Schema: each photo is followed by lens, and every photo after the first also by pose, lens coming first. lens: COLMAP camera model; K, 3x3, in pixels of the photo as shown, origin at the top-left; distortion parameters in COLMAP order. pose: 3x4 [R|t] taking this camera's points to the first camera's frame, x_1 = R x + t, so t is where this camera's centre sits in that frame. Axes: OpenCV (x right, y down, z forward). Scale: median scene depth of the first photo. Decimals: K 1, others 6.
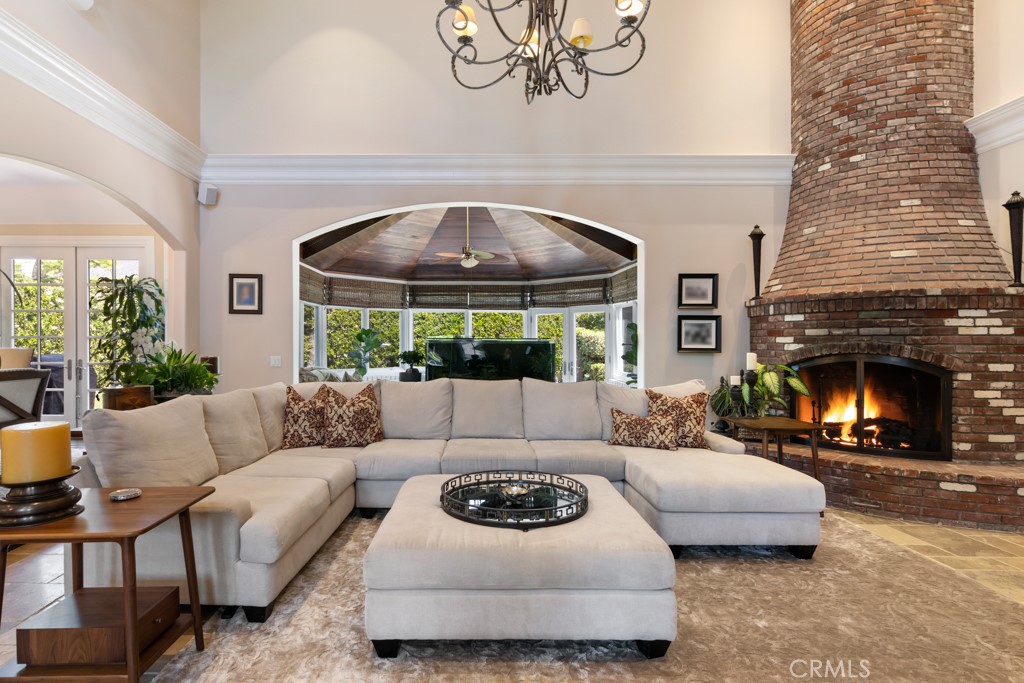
lens RADIAL K [[557.5, 0, 510.2], [0, 557.5, 341.7], [0, 0, 1]] dist [-0.011269, 0.002522]
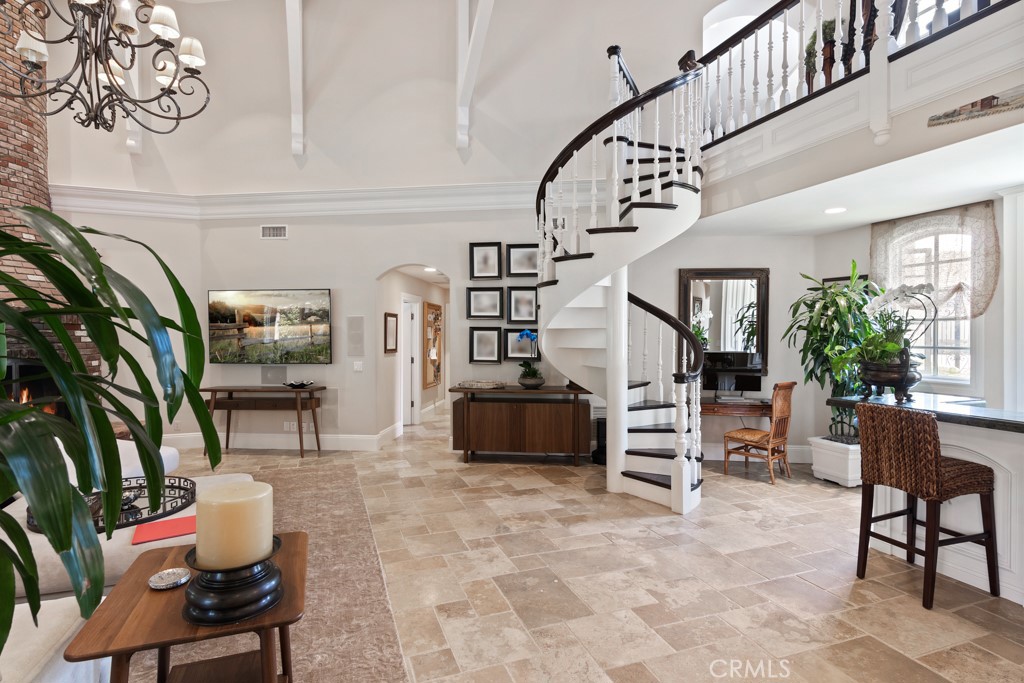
lens RADIAL K [[515.3, 0, 505.5], [0, 515.3, 338.7], [0, 0, 1]] dist [-0.005298, 0.001968]
pose [[-0.353552, -0.011321, 0.935346, -0.738262], [0.001929, 0.999916, 0.012832, -0.032306], [-0.935413, 0.006341, -0.353500, 0.393444]]
